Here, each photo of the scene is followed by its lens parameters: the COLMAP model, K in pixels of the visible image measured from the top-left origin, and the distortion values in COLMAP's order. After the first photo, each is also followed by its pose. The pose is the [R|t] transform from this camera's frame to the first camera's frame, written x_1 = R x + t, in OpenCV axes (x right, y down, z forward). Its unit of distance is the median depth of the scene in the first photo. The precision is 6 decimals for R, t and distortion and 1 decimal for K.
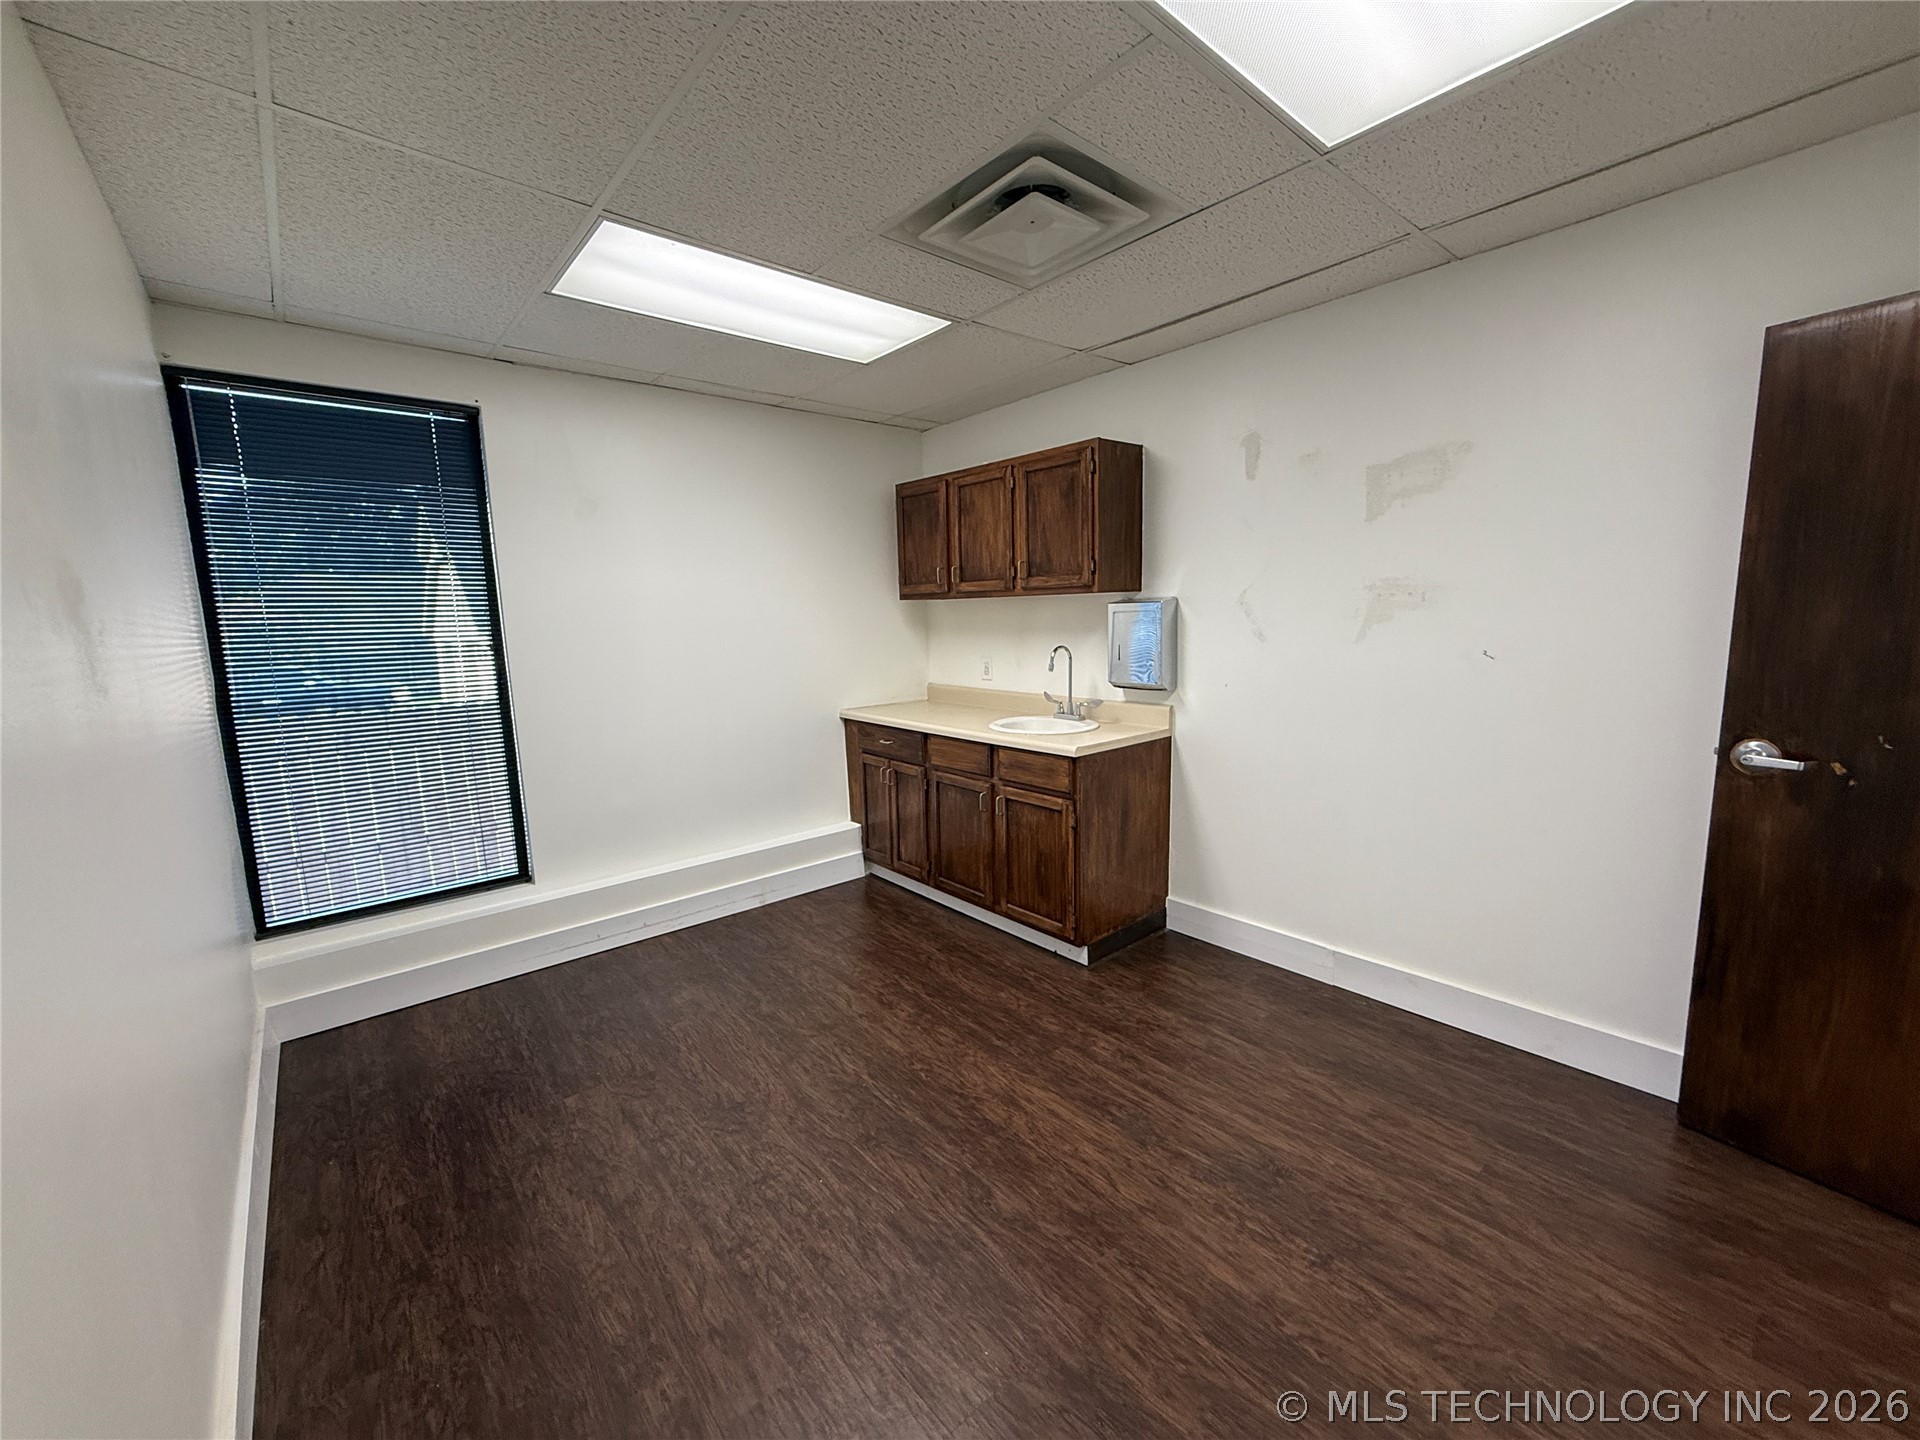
lens RADIAL K [[762.9, 0, 953.4], [0, 762.9, 724.4], [0, 0, 1]] dist [0.000121, -0.000062]
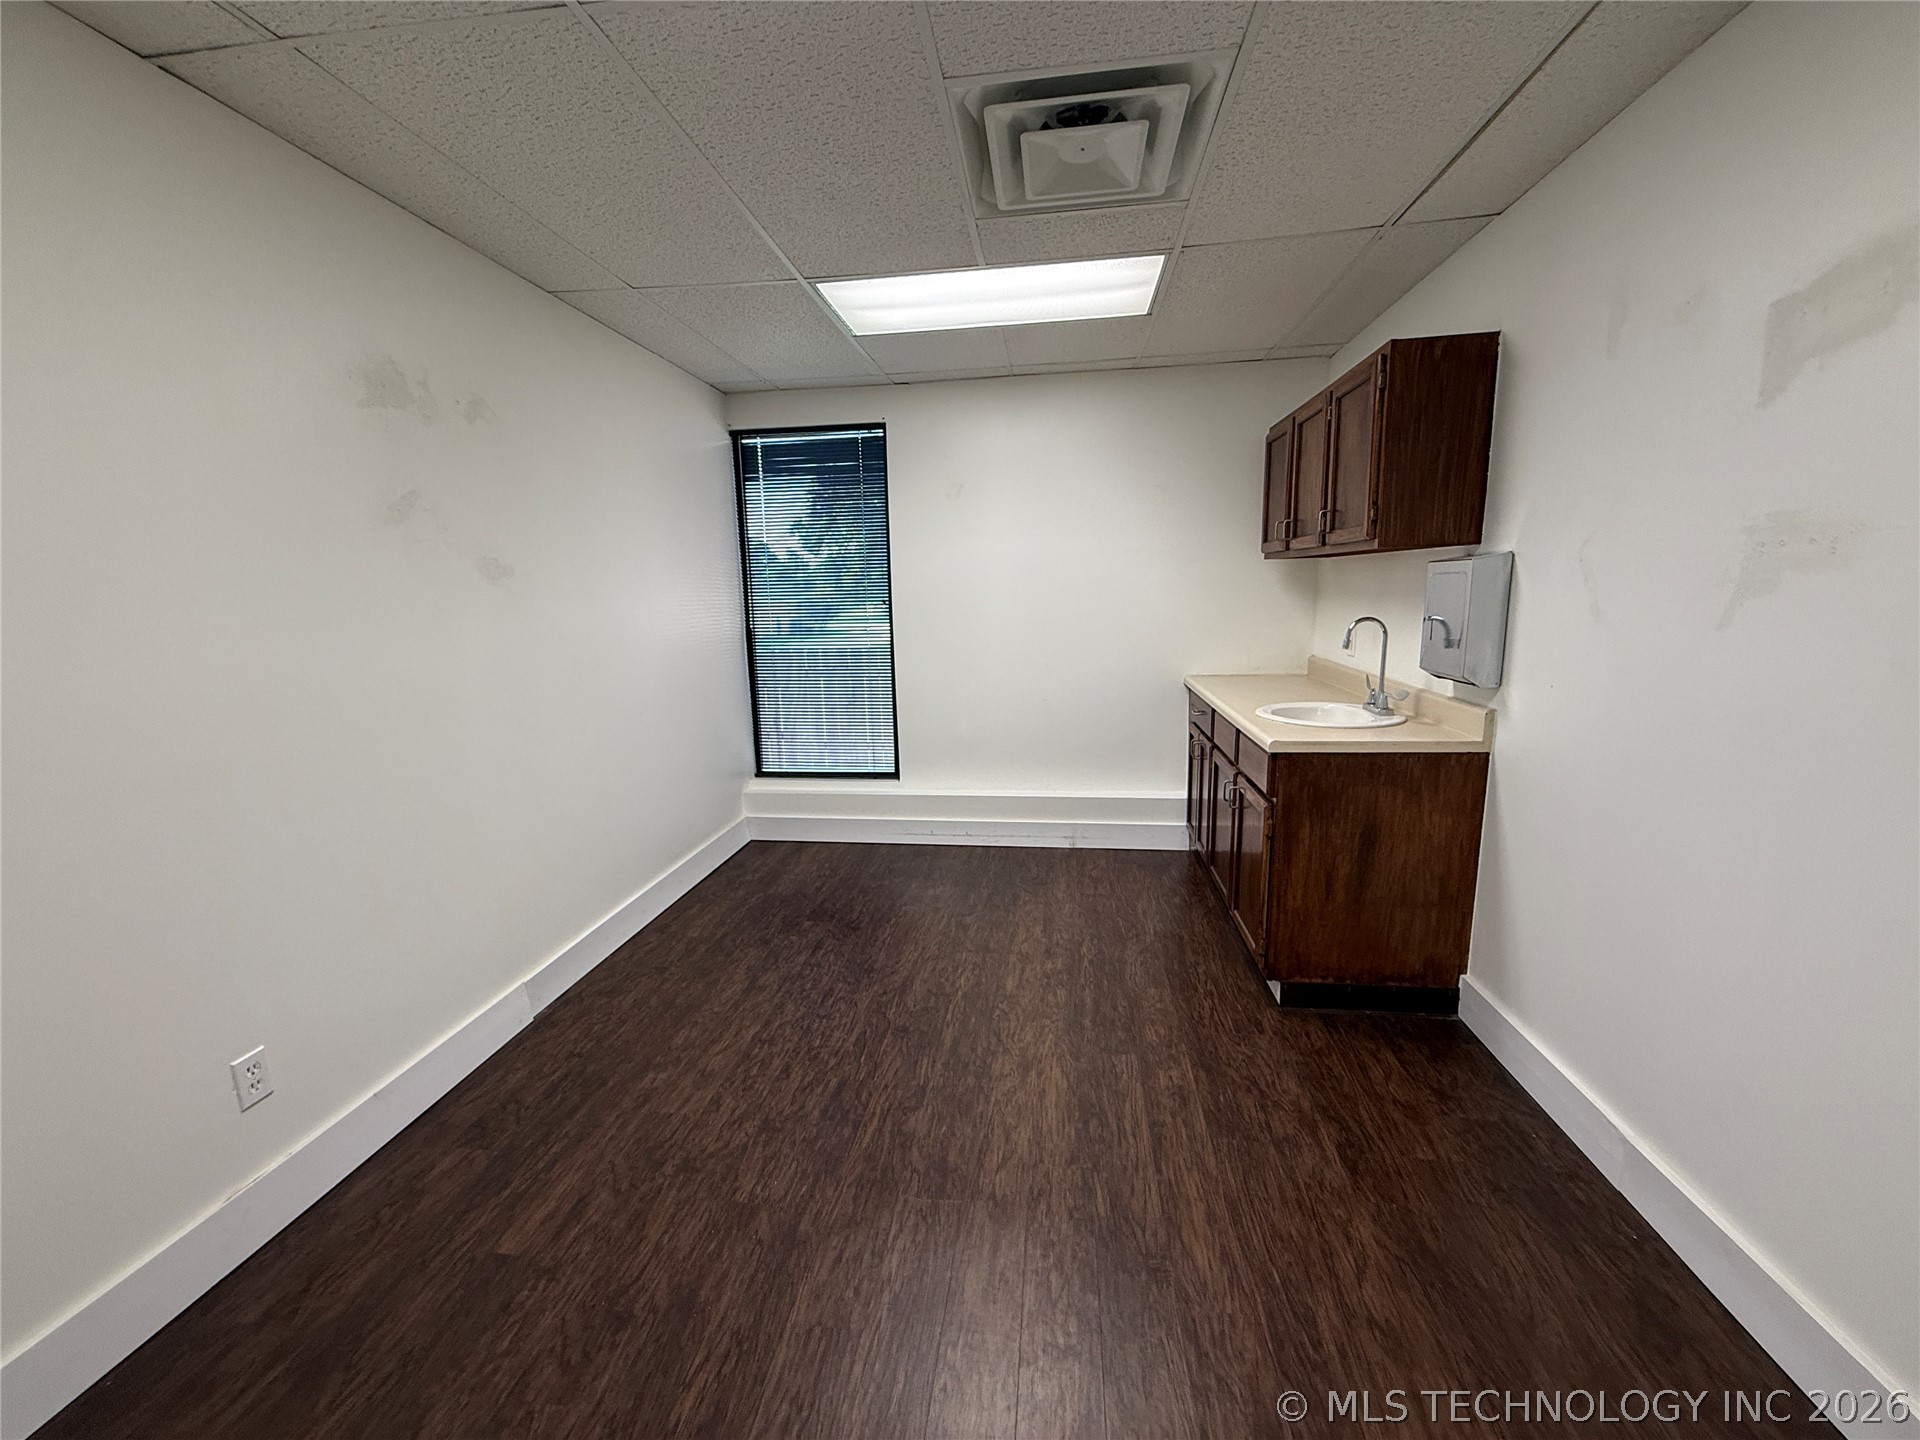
lens RADIAL K [[762.9, 0, 953.4], [0, 762.9, 724.4], [0, 0, 1]] dist [0.000121, -0.000062]
pose [[0.665072, 0.140397, -0.733463, 0.500238], [-0.099356, 0.990072, 0.099425, -0.033011], [0.740140, 0.006749, 0.672419, 0.178425]]
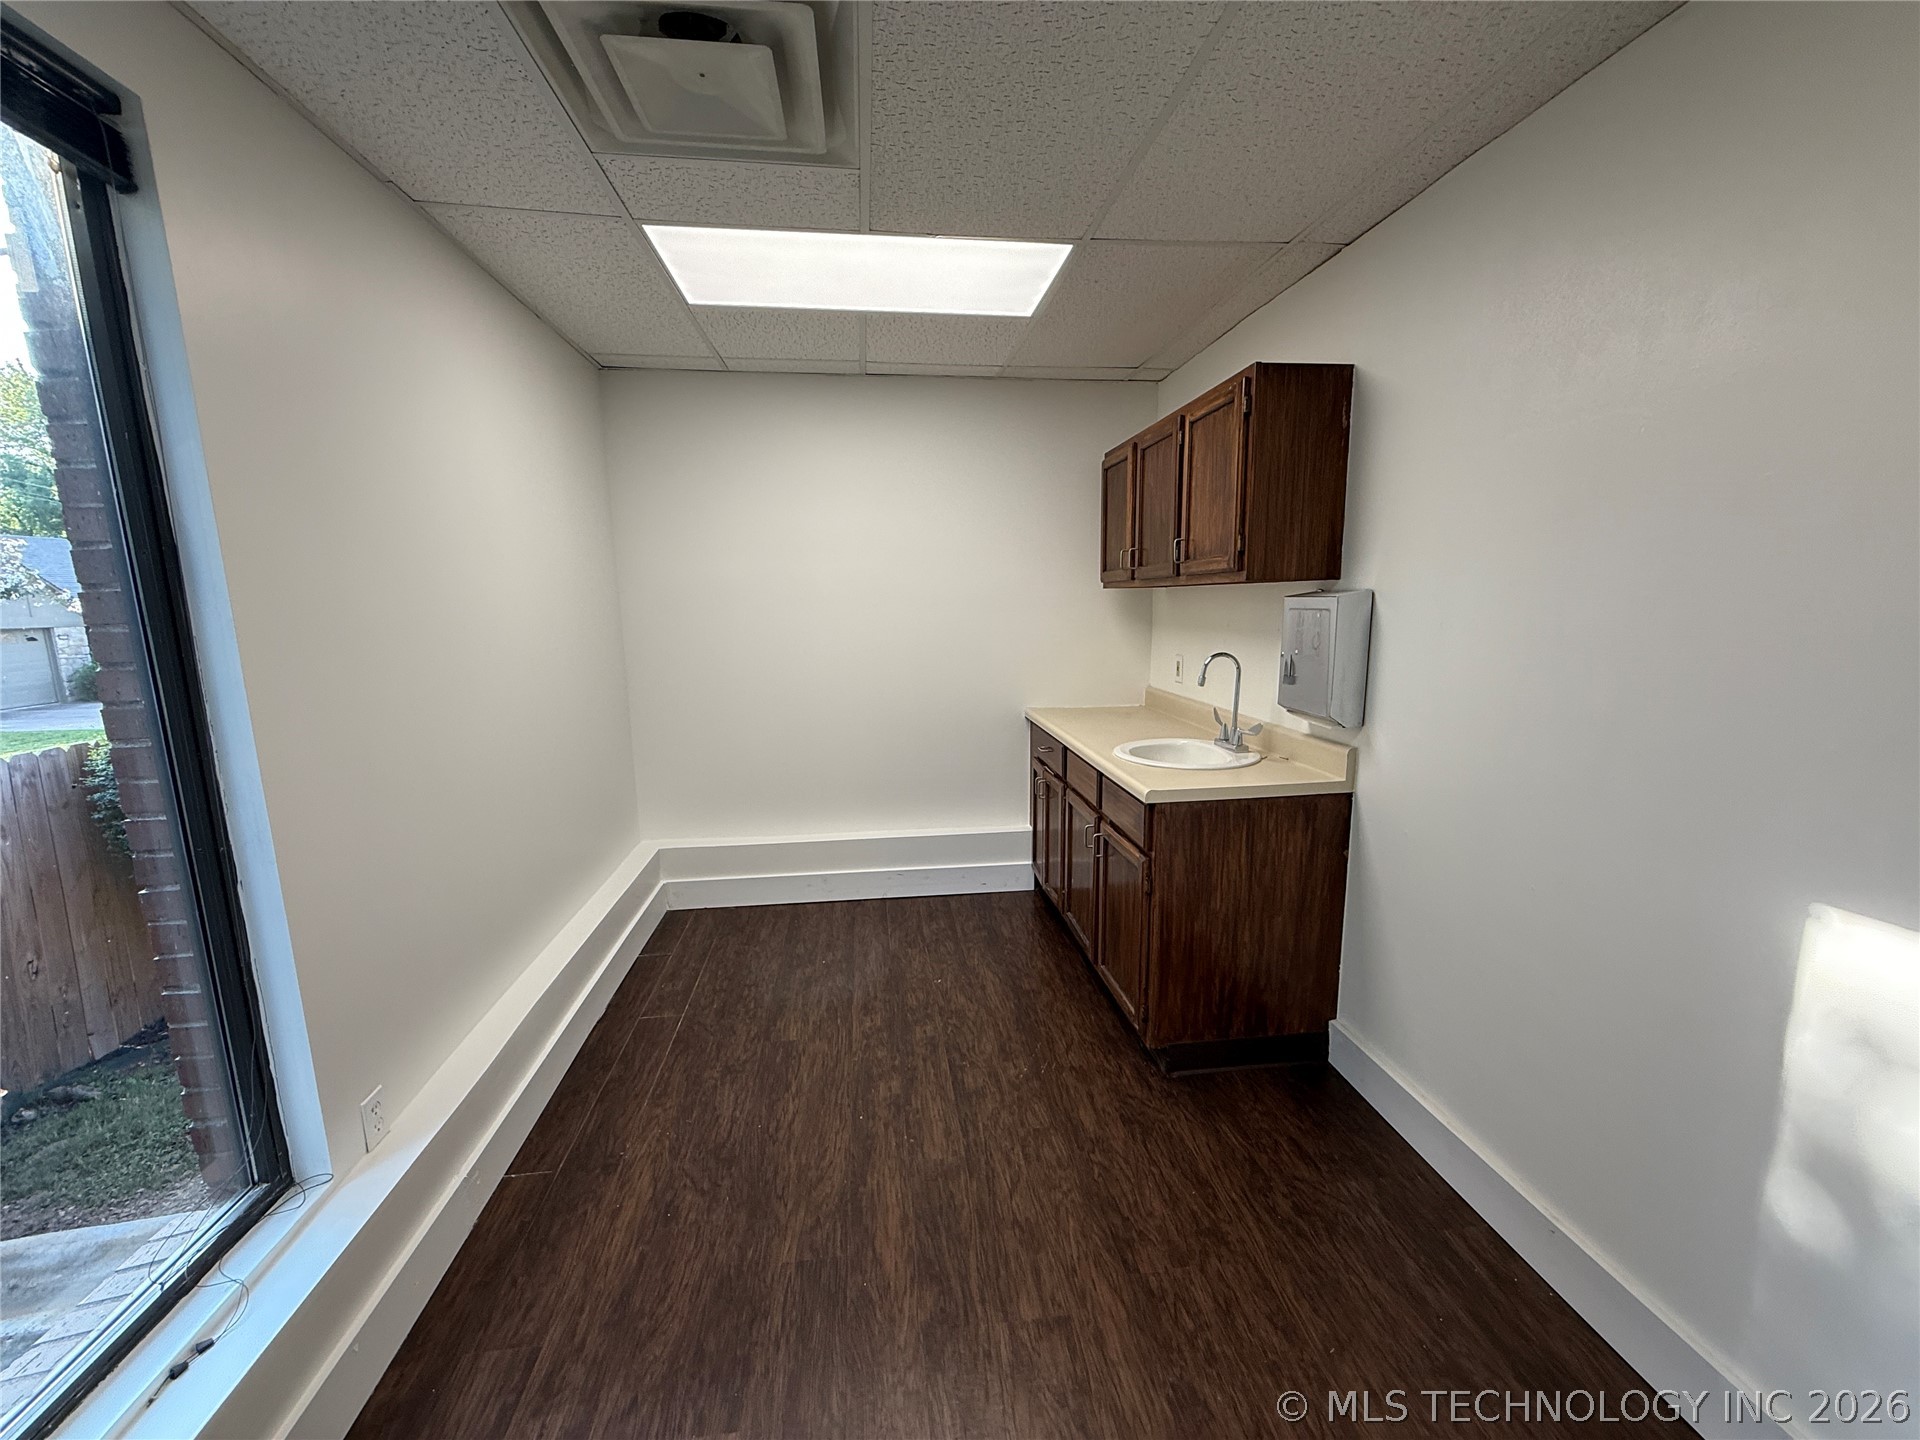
lens RADIAL K [[760.8, 0, 954.5], [0, 760.8, 731.0], [0, 0, 1]] dist [-0.000539, 0.000026]
pose [[0.828658, 0.108561, -0.549127, 0.381450], [-0.091530, 0.994088, 0.058404, -0.050047], [0.552221, 0.001865, 0.833695, 0.252866]]
